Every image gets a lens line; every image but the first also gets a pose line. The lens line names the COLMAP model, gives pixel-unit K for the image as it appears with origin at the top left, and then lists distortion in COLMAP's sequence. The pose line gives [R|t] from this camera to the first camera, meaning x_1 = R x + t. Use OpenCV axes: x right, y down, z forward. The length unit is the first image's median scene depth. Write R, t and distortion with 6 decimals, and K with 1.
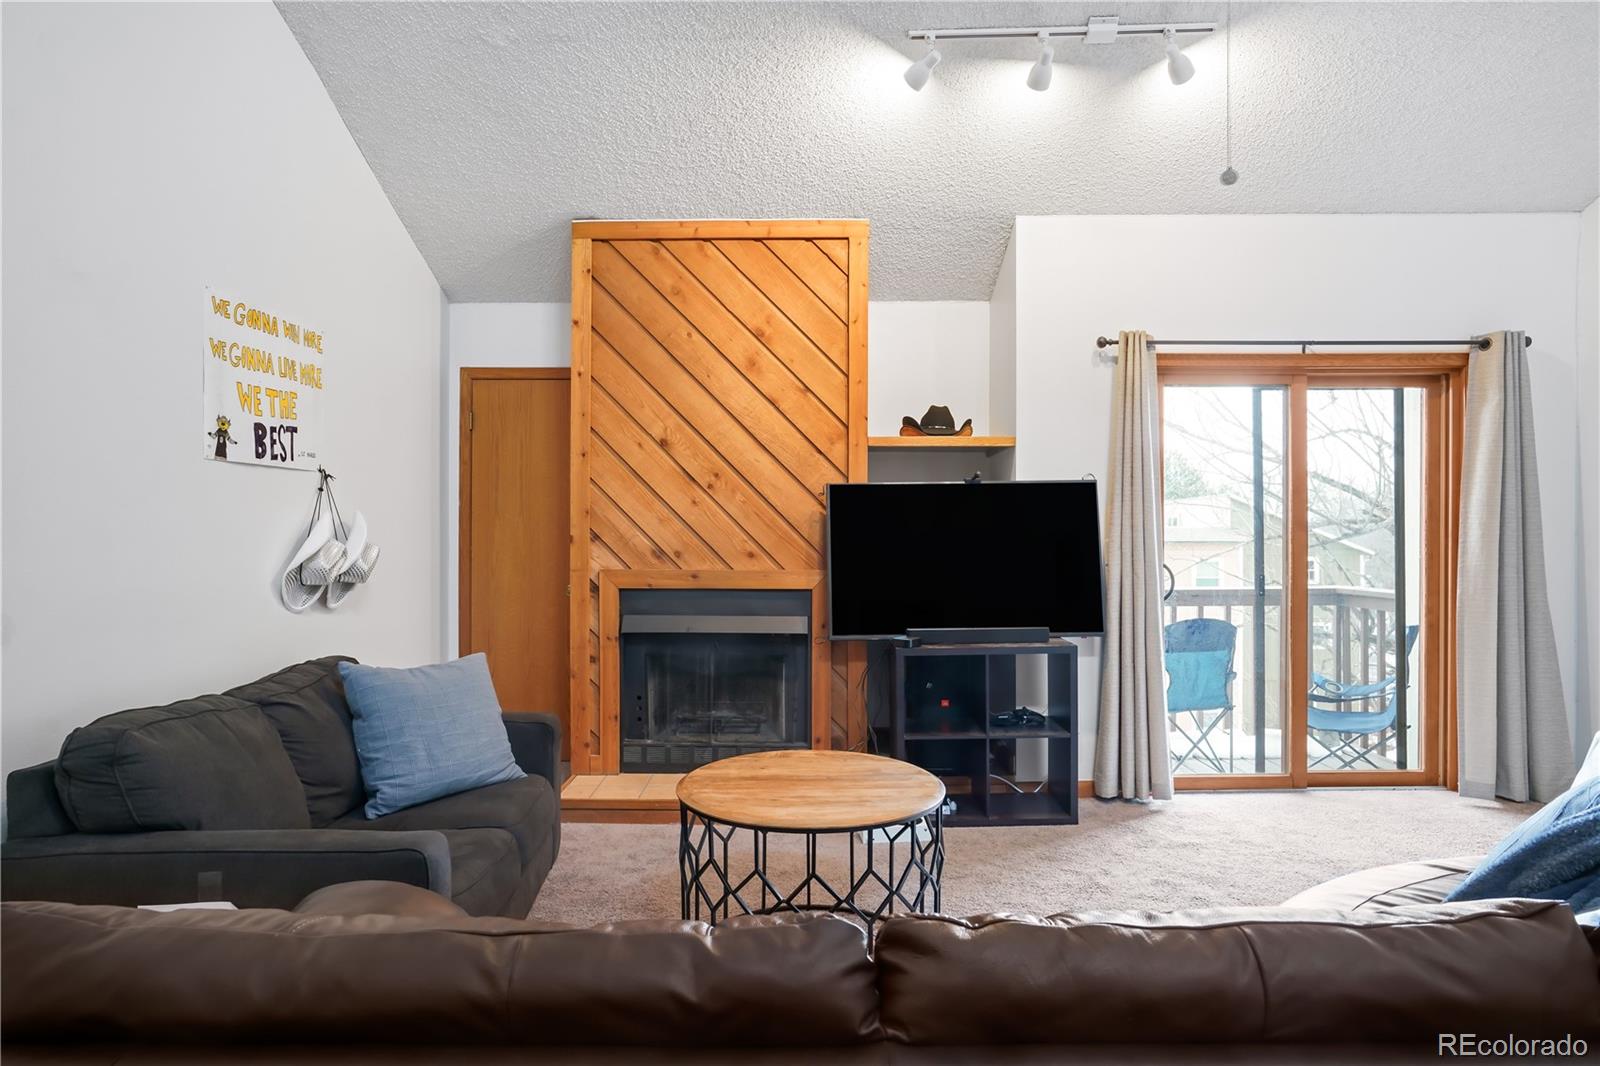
lens RADIAL K [[919.8, 0, 791.1], [0, 919.8, 532.8], [0, 0, 1]] dist [-0.022476, 0.008520]
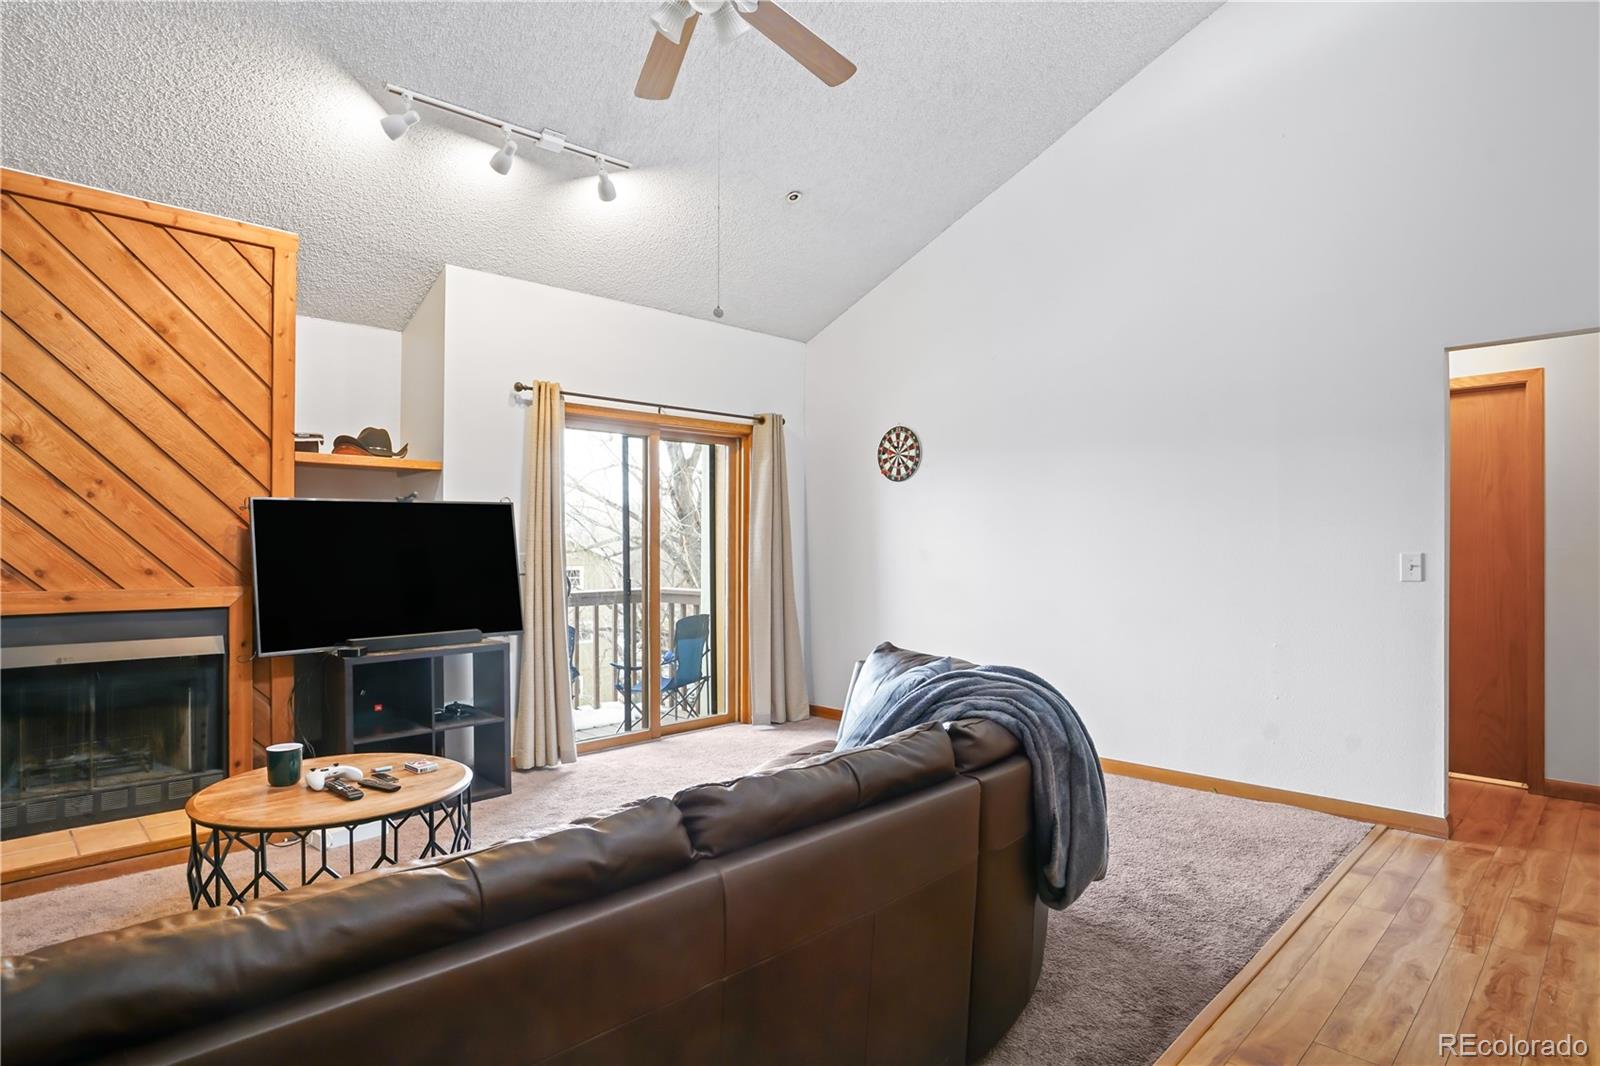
lens RADIAL K [[852.5, 0, 784.8], [0, 852.5, 542.7], [0, 0, 1]] dist [0.007162, 0.008089]
pose [[0.731644, 0.002861, 0.681681, -0.163225], [-0.000310, 0.999992, -0.003864, -0.001972], [-0.681687, 0.002616, 0.731639, -0.044932]]
